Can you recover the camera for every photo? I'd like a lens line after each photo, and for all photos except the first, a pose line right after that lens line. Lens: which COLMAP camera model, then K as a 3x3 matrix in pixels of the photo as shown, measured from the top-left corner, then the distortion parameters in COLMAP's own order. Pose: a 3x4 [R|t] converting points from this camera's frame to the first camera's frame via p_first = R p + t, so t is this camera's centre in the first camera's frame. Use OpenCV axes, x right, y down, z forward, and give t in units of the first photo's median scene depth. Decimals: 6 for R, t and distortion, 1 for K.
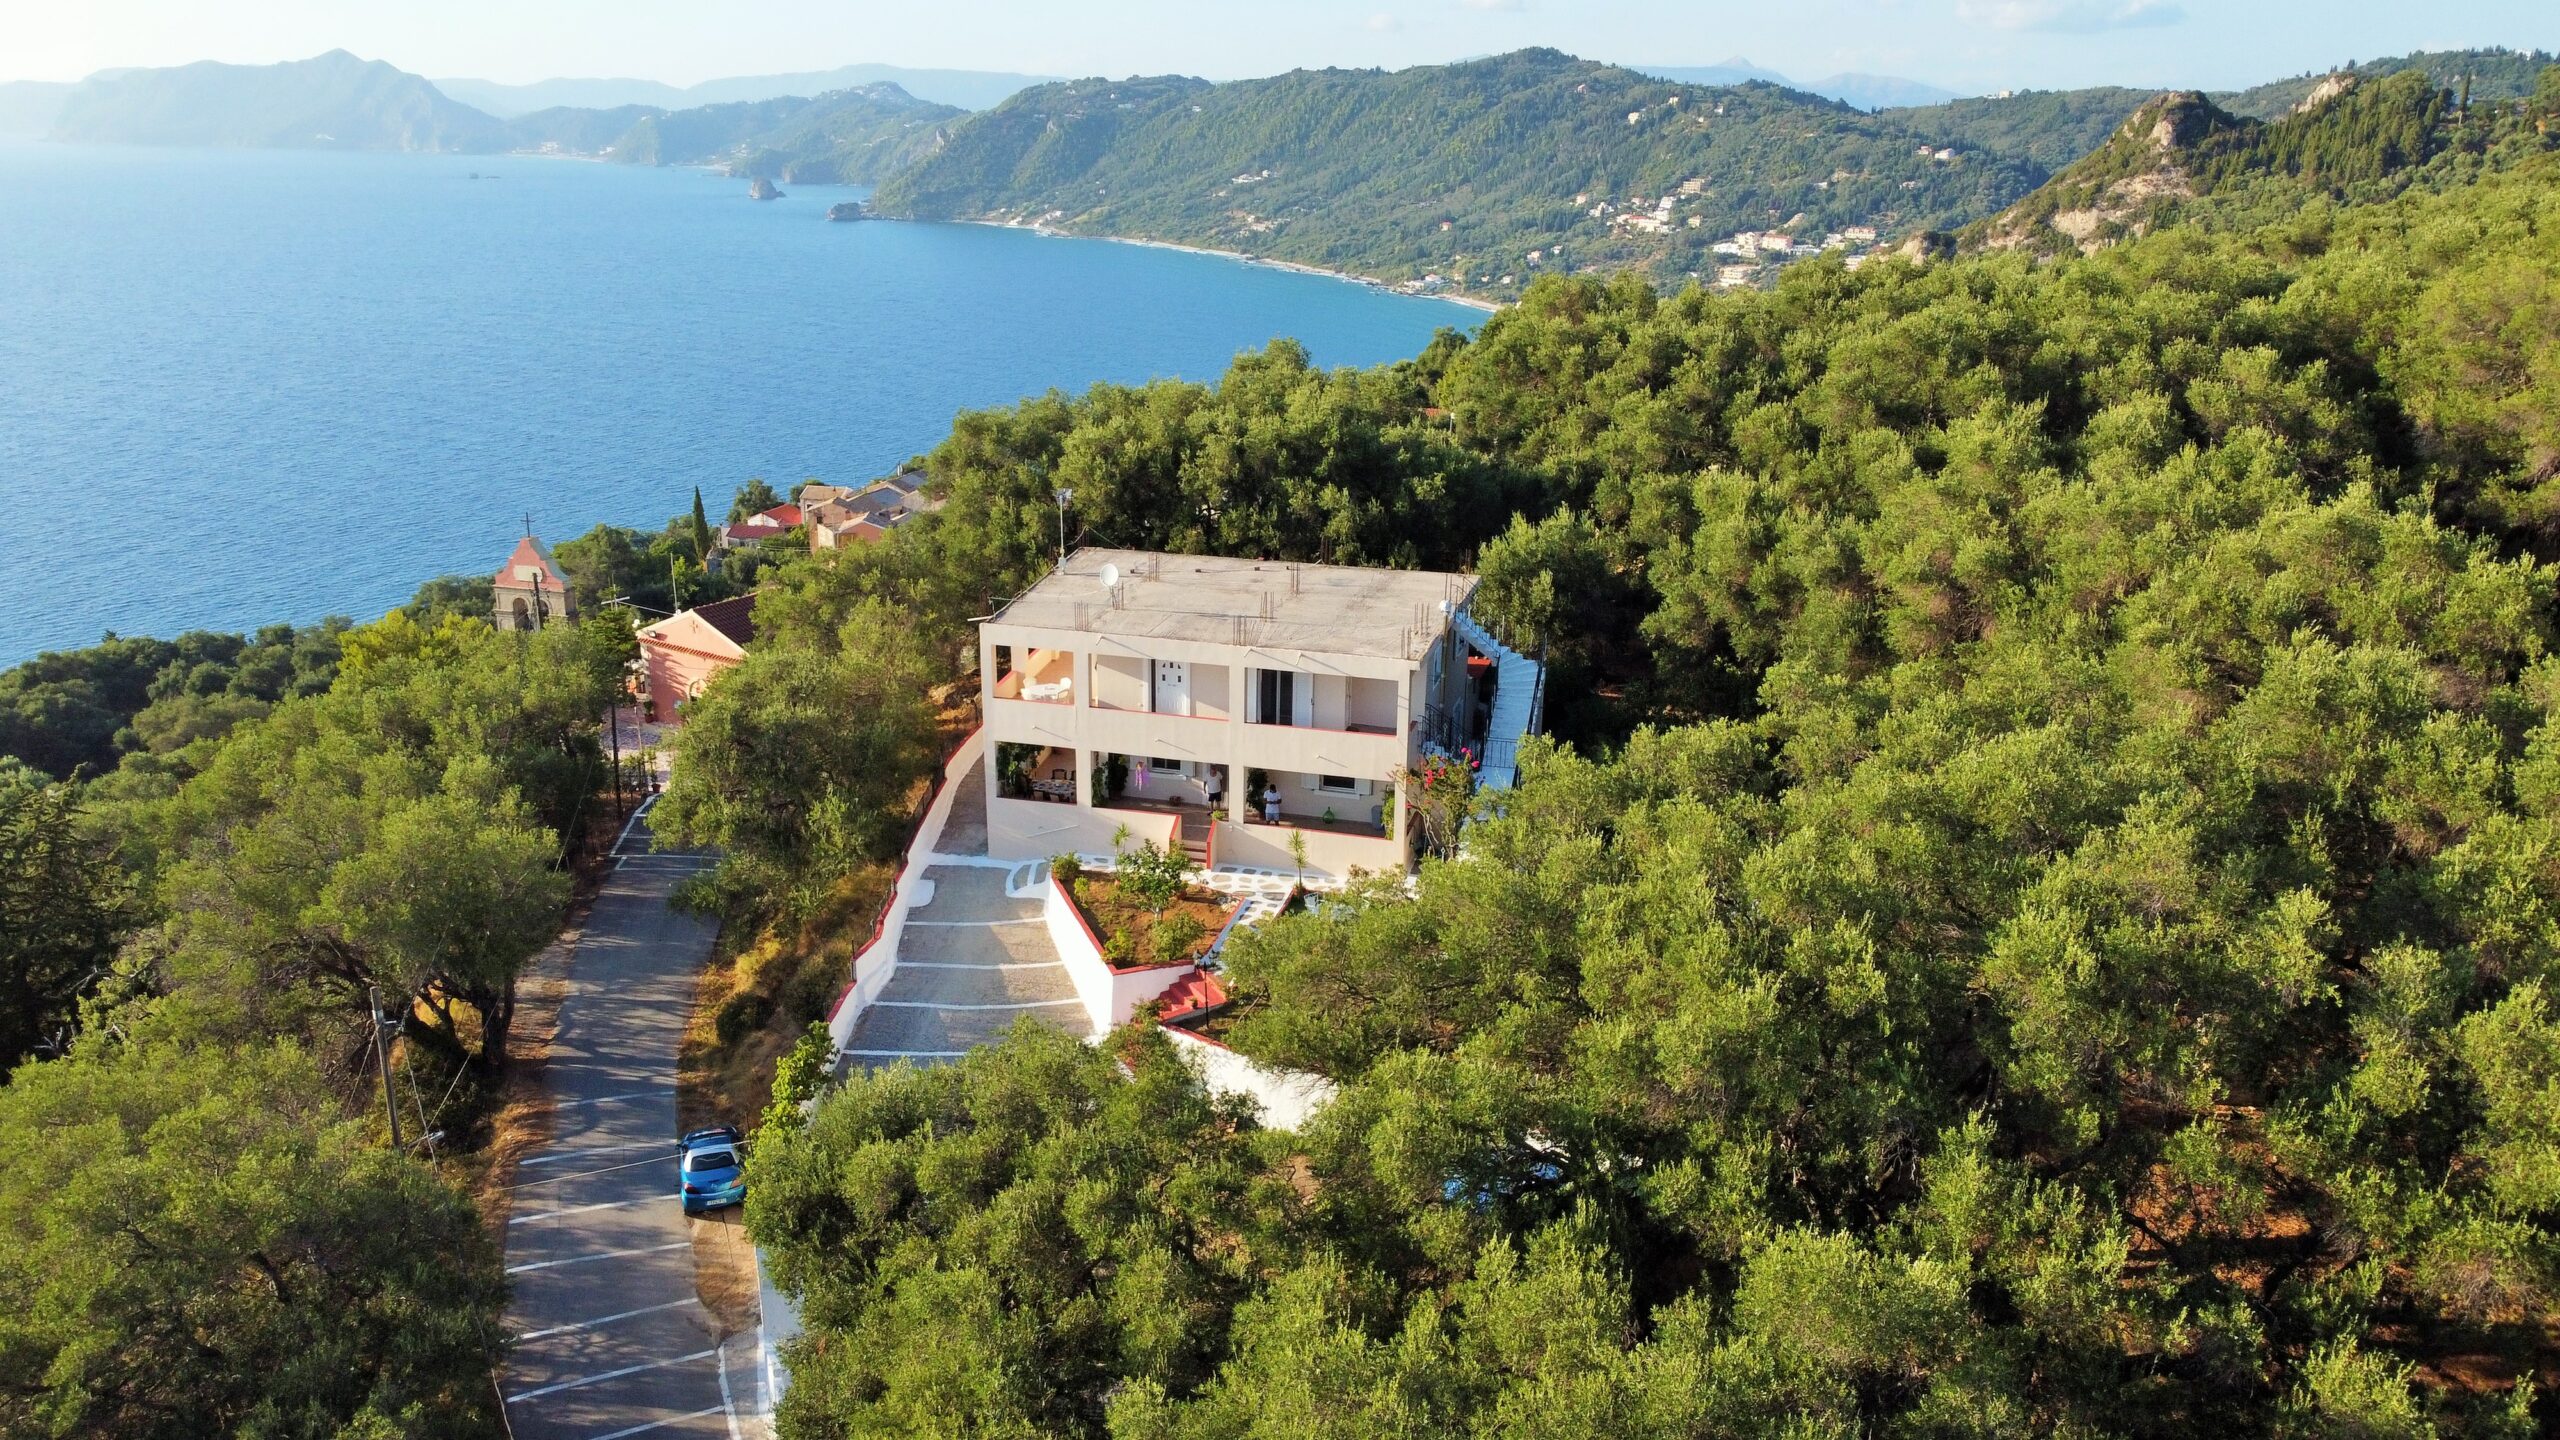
lens RADIAL K [[1934.2, 0, 1280.0], [0, 1934.2, 720.0], [0, 0, 1]] dist [-0.002454, 0.002037]
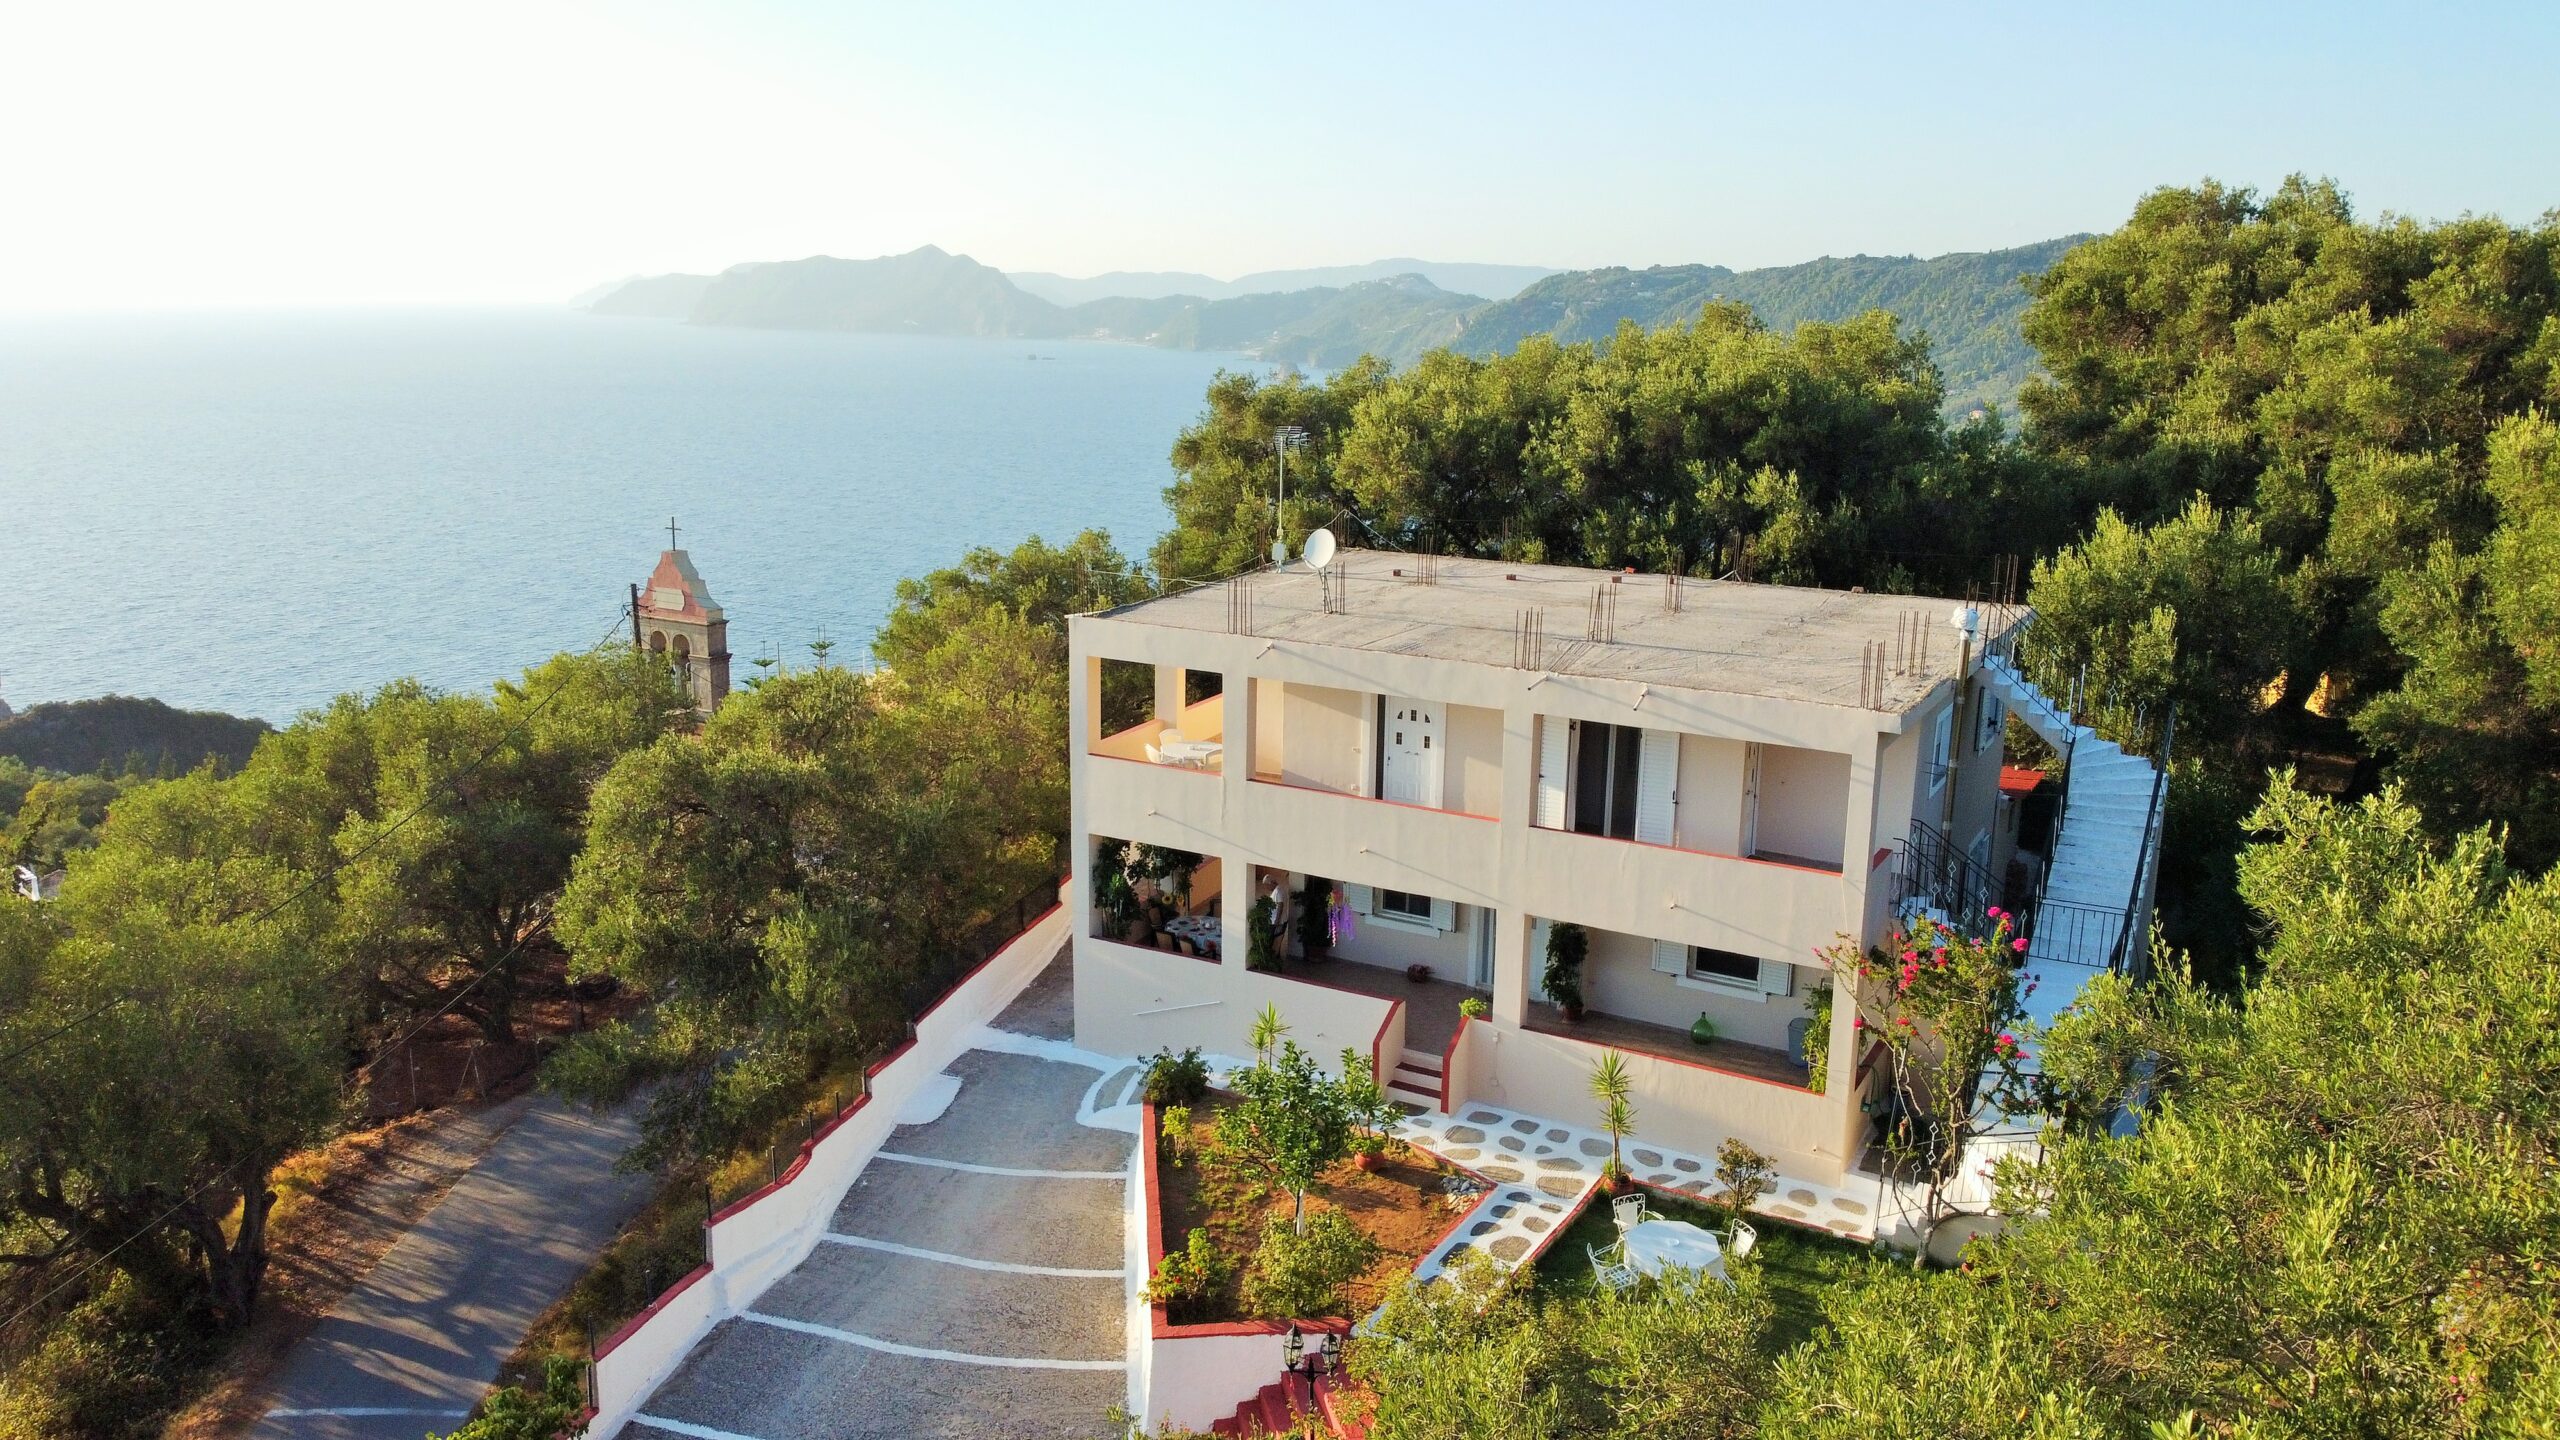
lens RADIAL K [[1934.2, 0, 1280.0], [0, 1934.2, 720.0], [0, 0, 1]] dist [-0.002454, 0.002037]
pose [[0.966527, 0.055791, -0.250427, 0.040019], [-0.078903, 0.993403, -0.083214, 0.019482], [0.244133, 0.100188, 0.964553, 0.464929]]
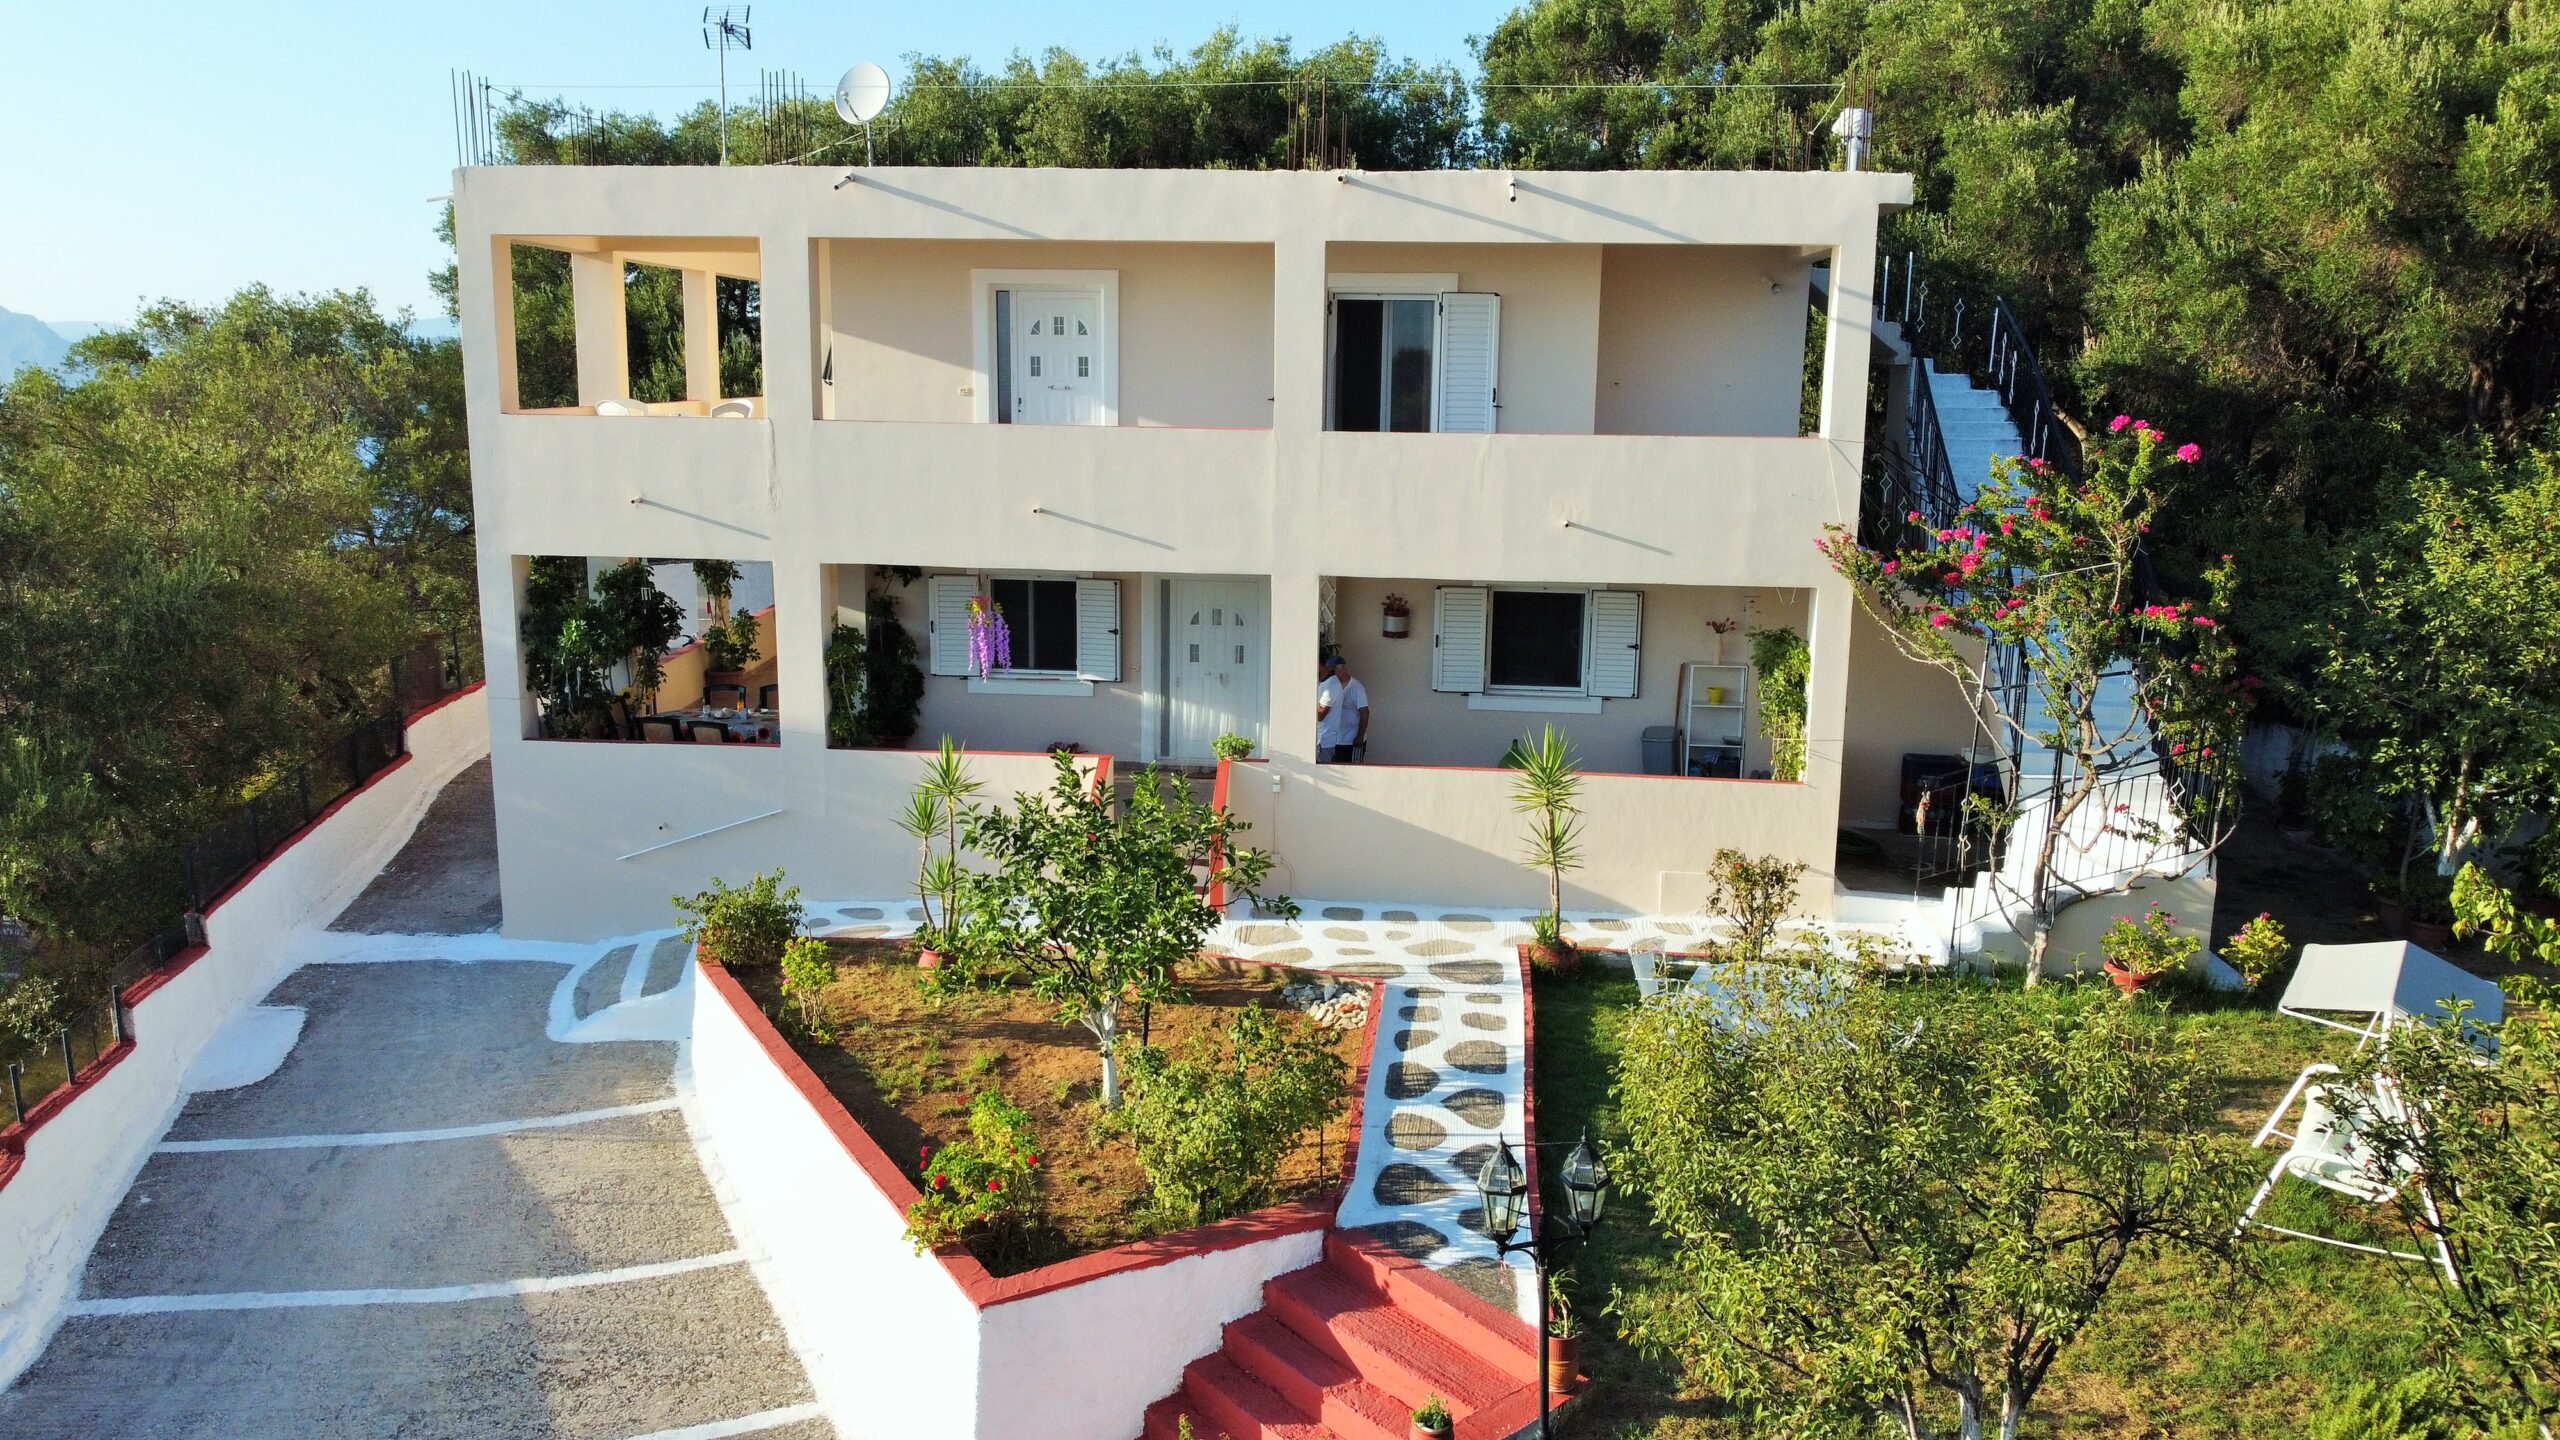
lens RADIAL K [[1934.2, 0, 1280.0], [0, 1934.2, 720.0], [0, 0, 1]] dist [-0.002454, 0.002037]
pose [[0.986827, -0.030923, 0.158795, -0.071723], [0.049345, 0.992322, -0.113413, 0.078034], [-0.154069, 0.119754, 0.980776, 0.650397]]
